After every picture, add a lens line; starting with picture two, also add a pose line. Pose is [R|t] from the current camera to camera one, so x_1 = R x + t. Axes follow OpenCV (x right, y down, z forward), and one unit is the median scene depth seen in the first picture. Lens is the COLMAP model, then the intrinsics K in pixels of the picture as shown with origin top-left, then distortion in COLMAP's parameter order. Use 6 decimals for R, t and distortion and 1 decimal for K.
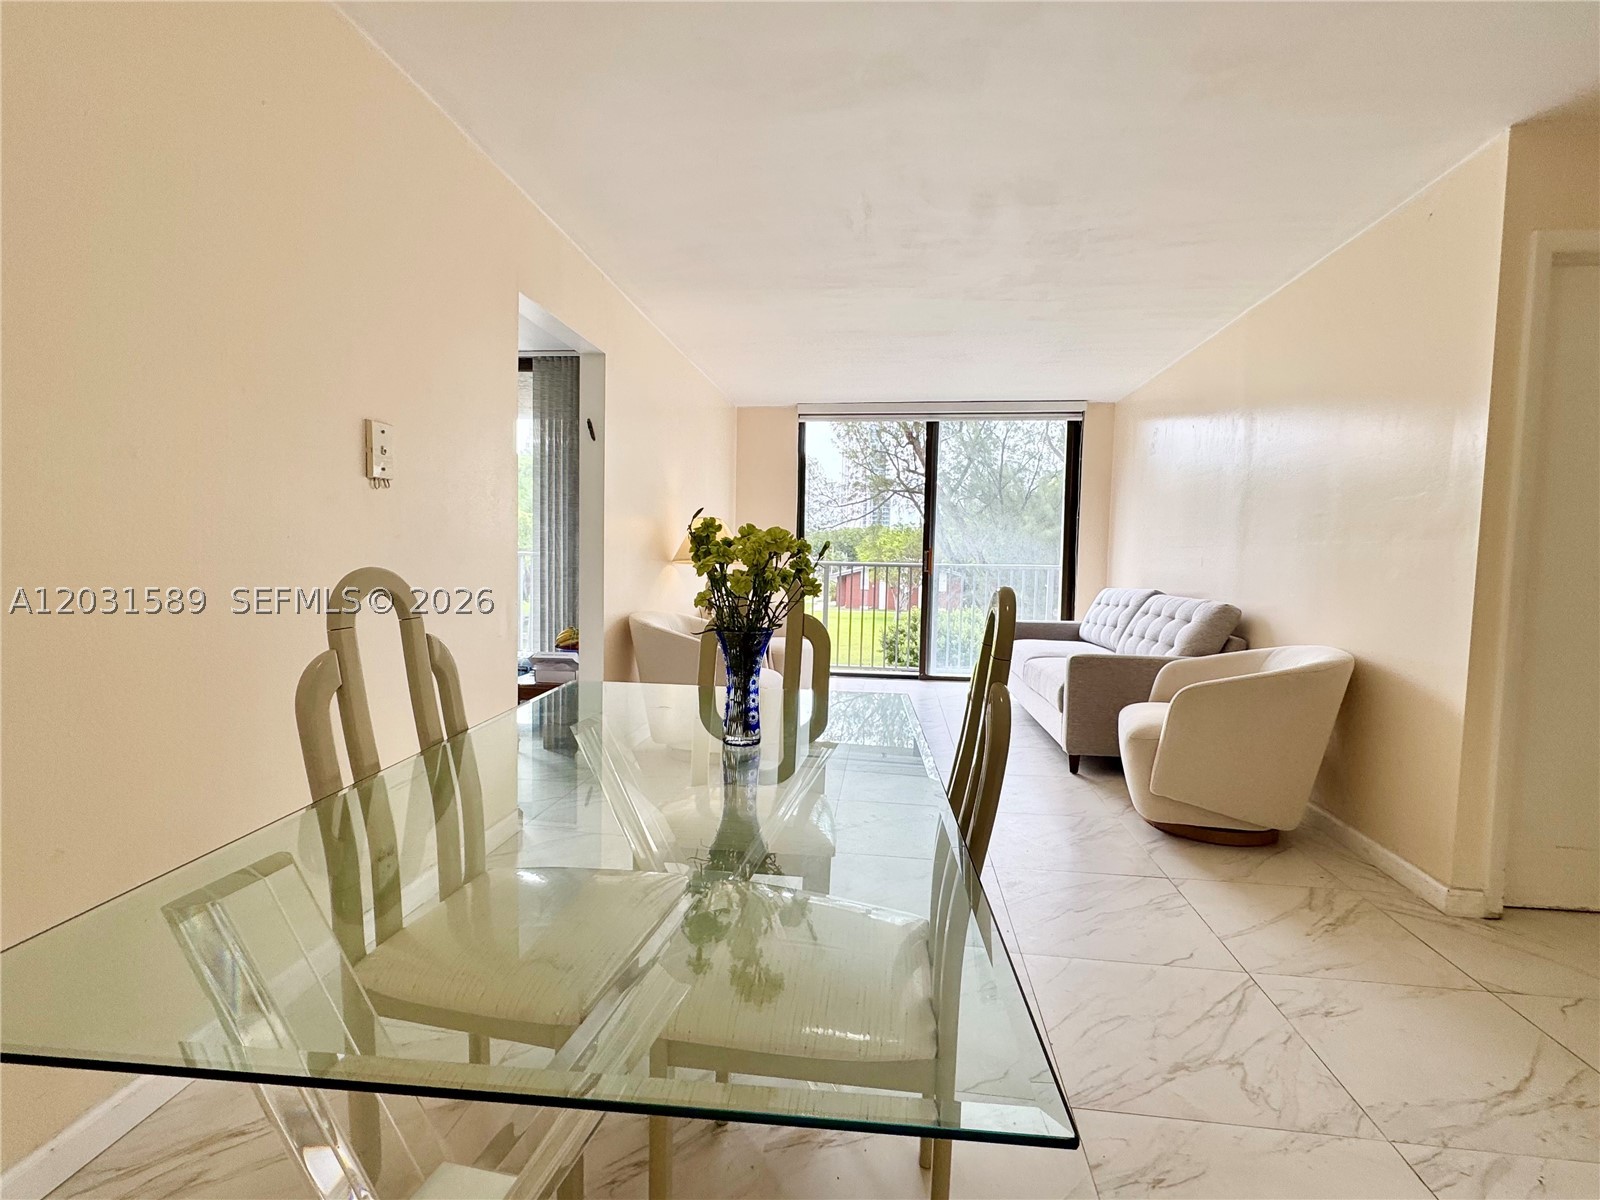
lens RADIAL K [[763.5, 0, 800.0], [0, 763.5, 600.0], [0, 0, 1]] dist [0.001448, 0.000627]
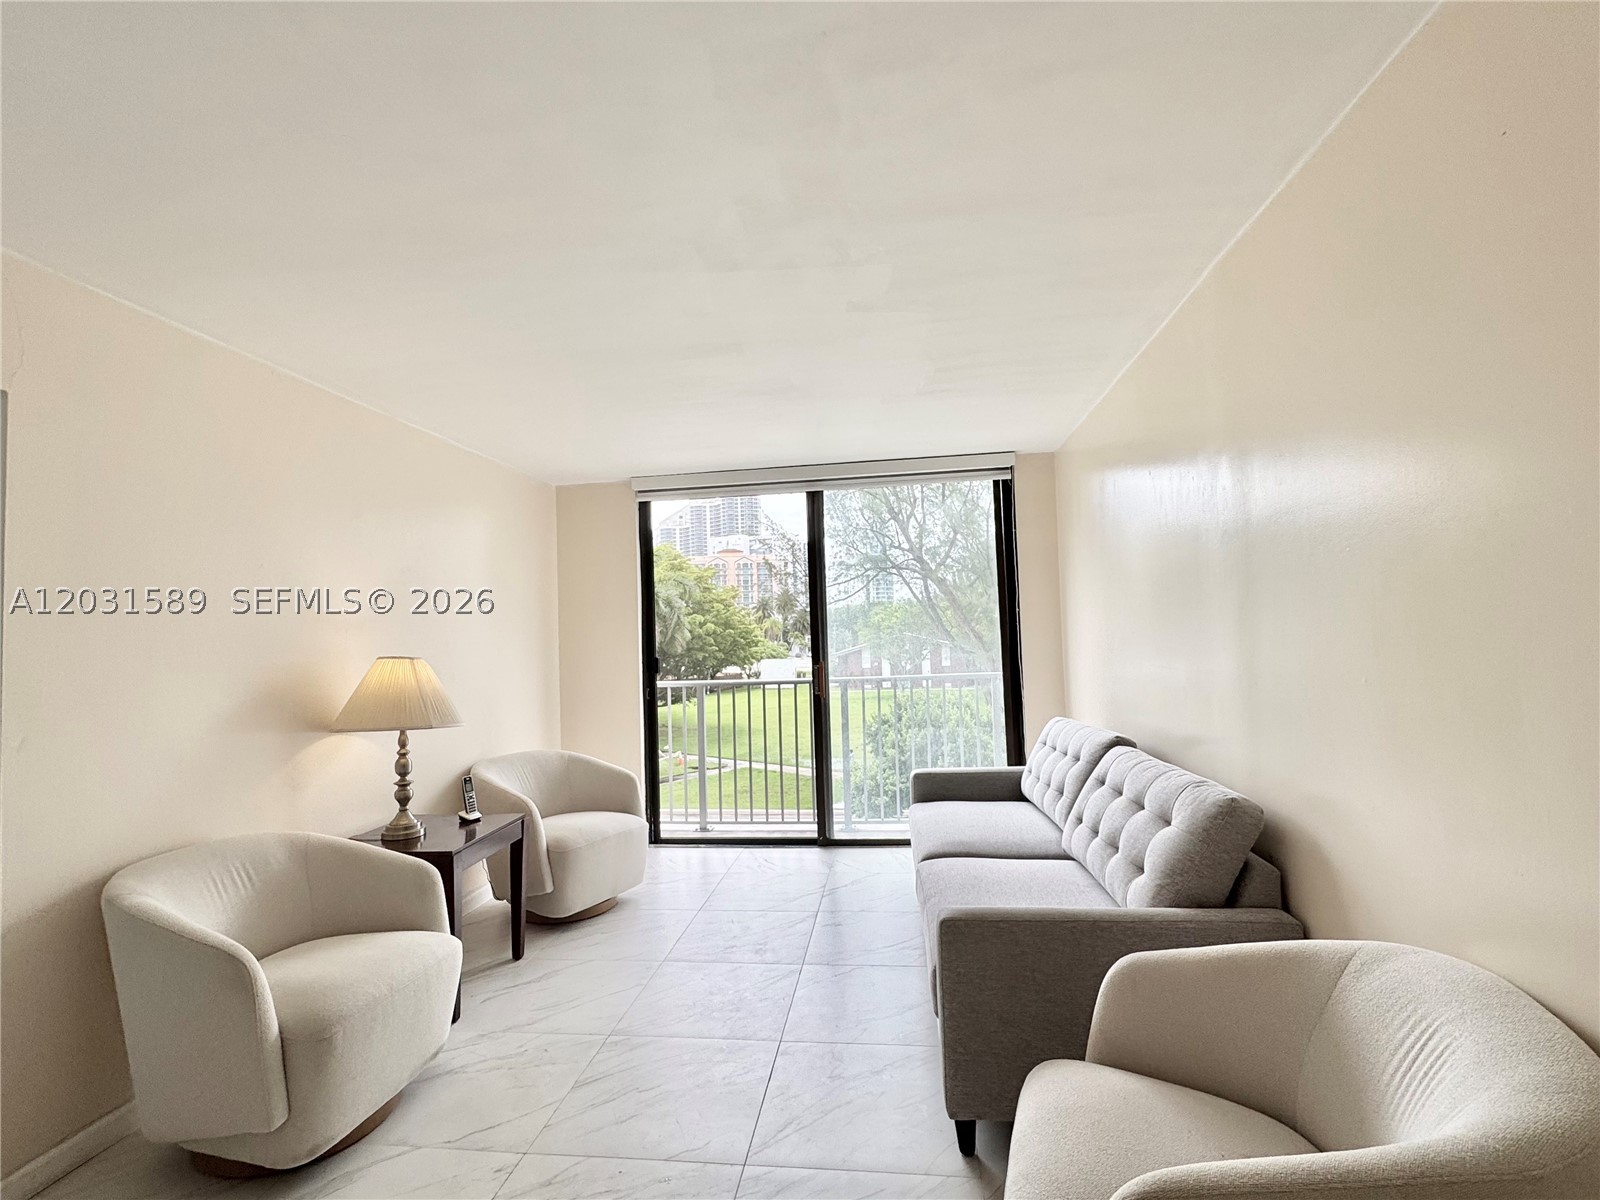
lens RADIAL K [[763.5, 0, 800.0], [0, 763.5, 600.0], [0, 0, 1]] dist [0.001448, 0.000627]
pose [[0.998586, -0.052786, -0.006353, 0.162800], [0.051847, 0.993278, -0.103488, -0.053021], [0.011773, 0.103012, 0.994610, 0.276255]]
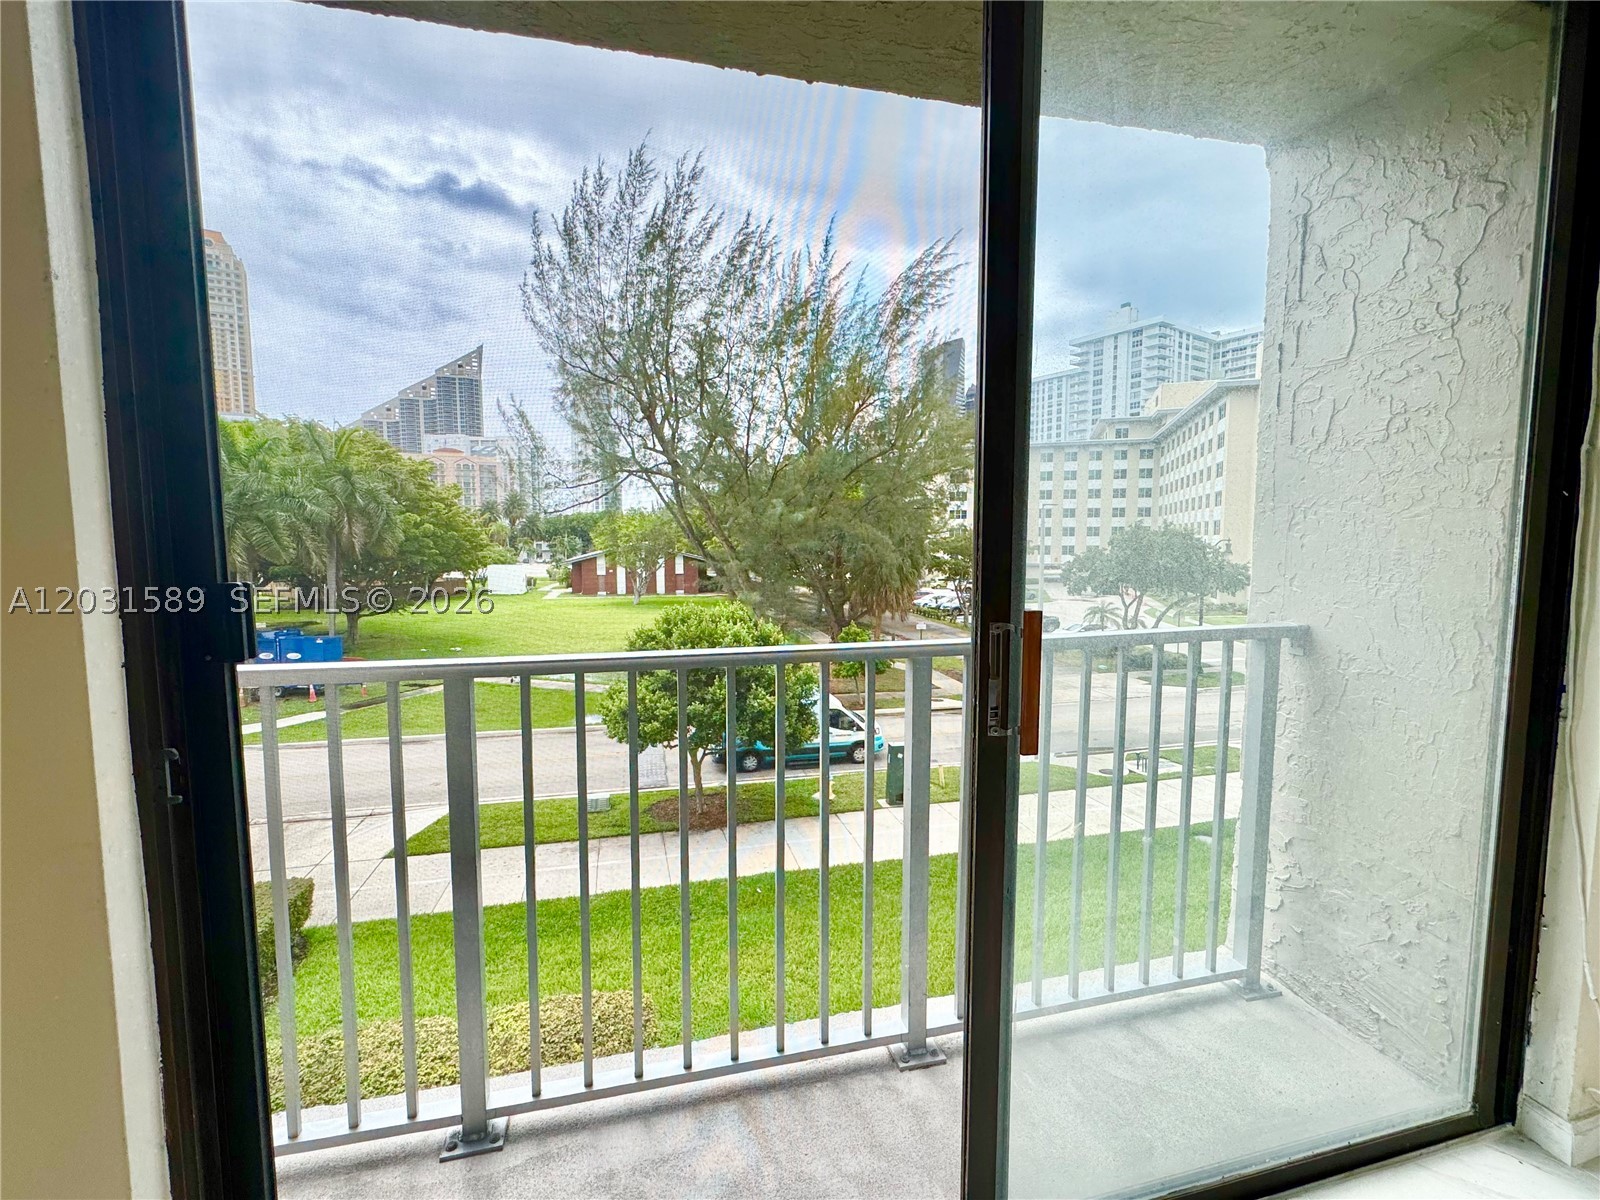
lens RADIAL K [[699.5, 0, 800.0], [0, 699.5, 600.0], [0, 0, 1]] dist [-0.000001, 0.000121]
pose [[0.934370, -0.052450, 0.352421, 0.064099], [0.041619, 0.998401, 0.038245, -0.079751], [-0.353864, -0.021068, 0.935060, 0.880241]]
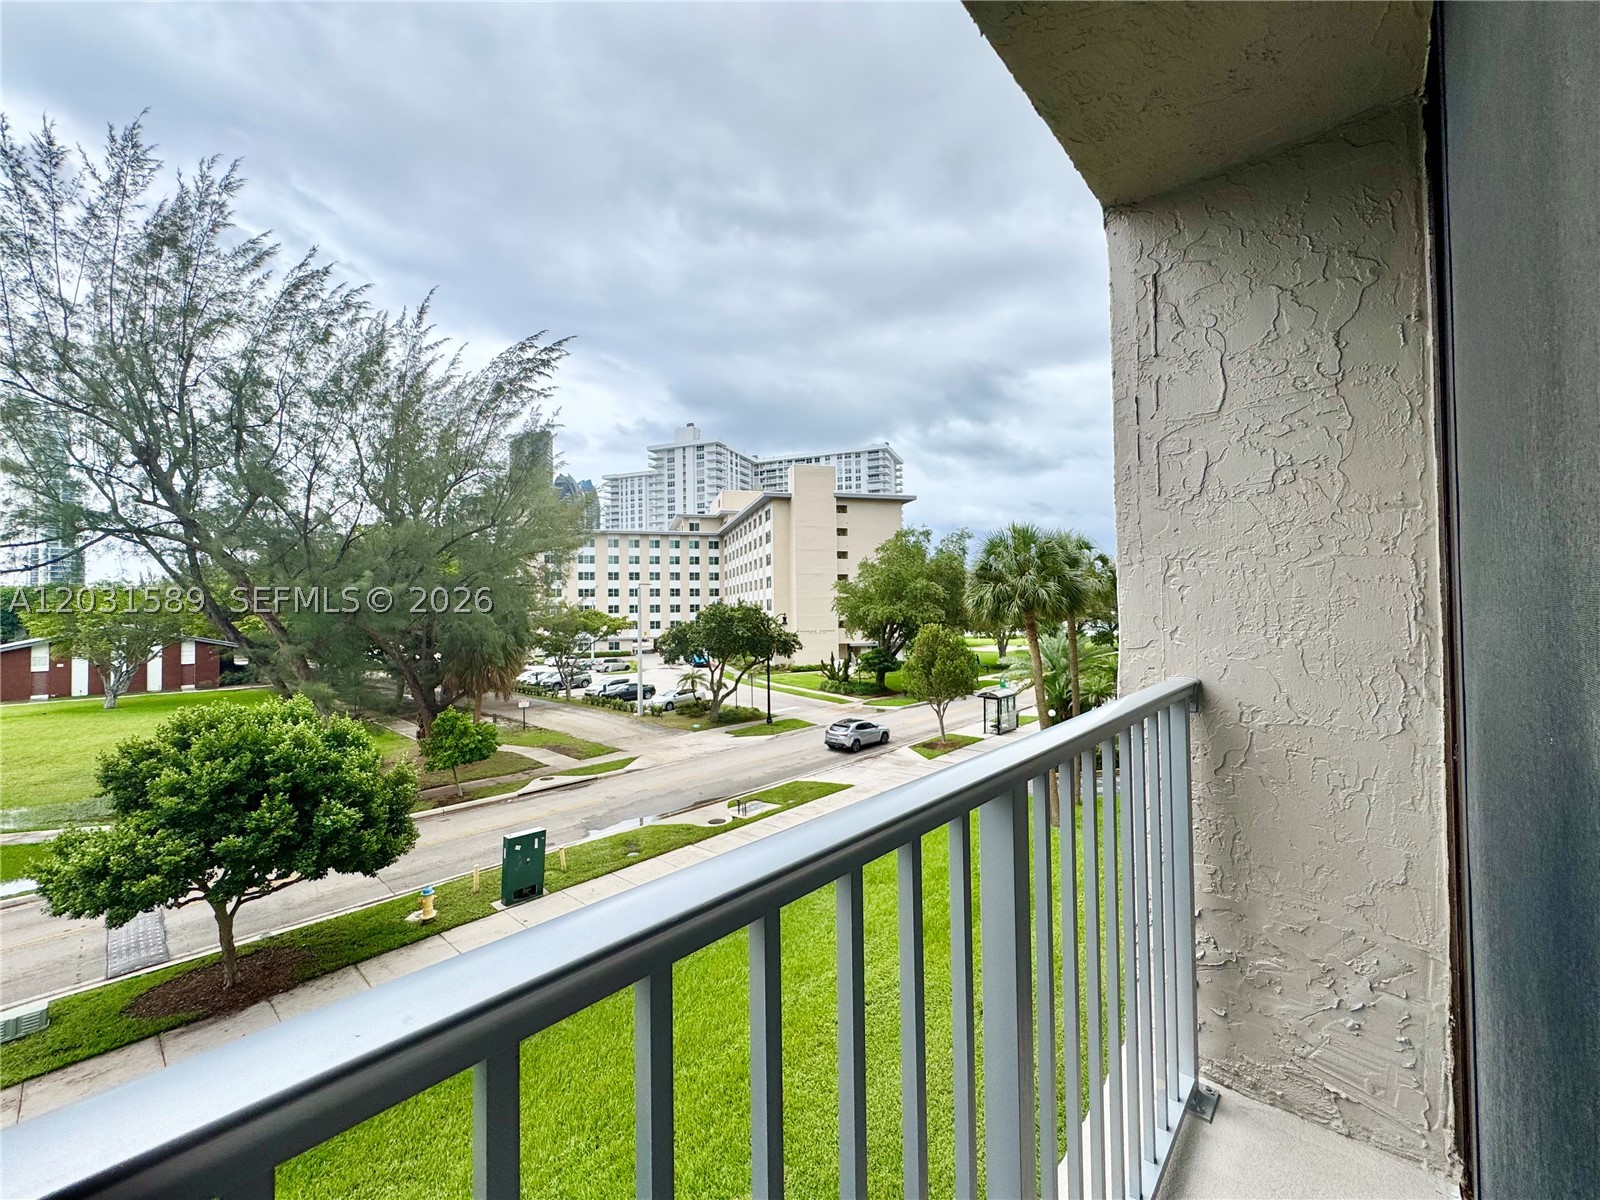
lens RADIAL K [[638.0, 0, 800.7], [0, 638.0, 599.8], [0, 0, 1]] dist [-0.001215, 0.000581]
pose [[0.572412, -0.010328, 0.819901, 0.062035], [0.073230, 0.996569, -0.038572, -0.083206], [-0.816690, 0.082121, 0.571204, 1.070975]]
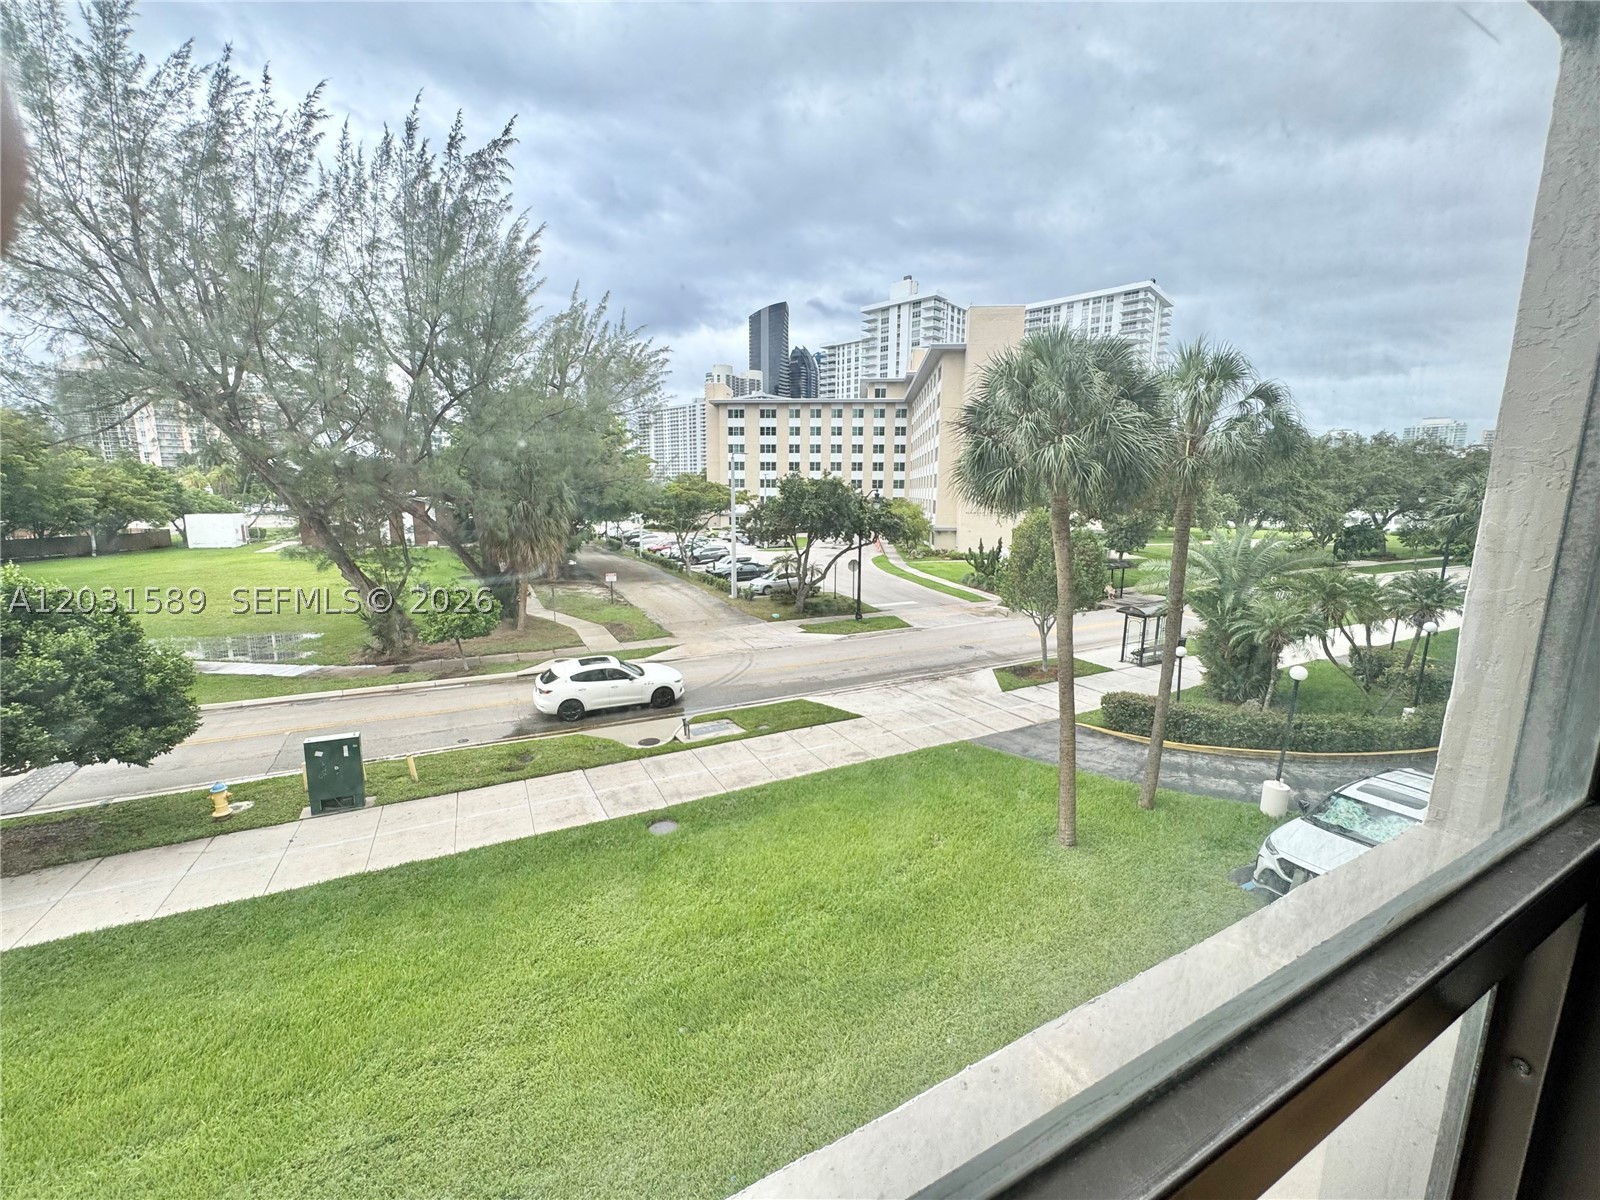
lens RADIAL K [[640.9, 0, 801.4], [0, 640.9, 599.6], [0, 0, 1]] dist [-0.004678, 0.001154]
pose [[0.827440, -0.106612, 0.551341, 1.719270], [0.041878, 0.990794, 0.128739, -0.013983], [-0.559991, -0.083435, 0.824287, 0.841349]]
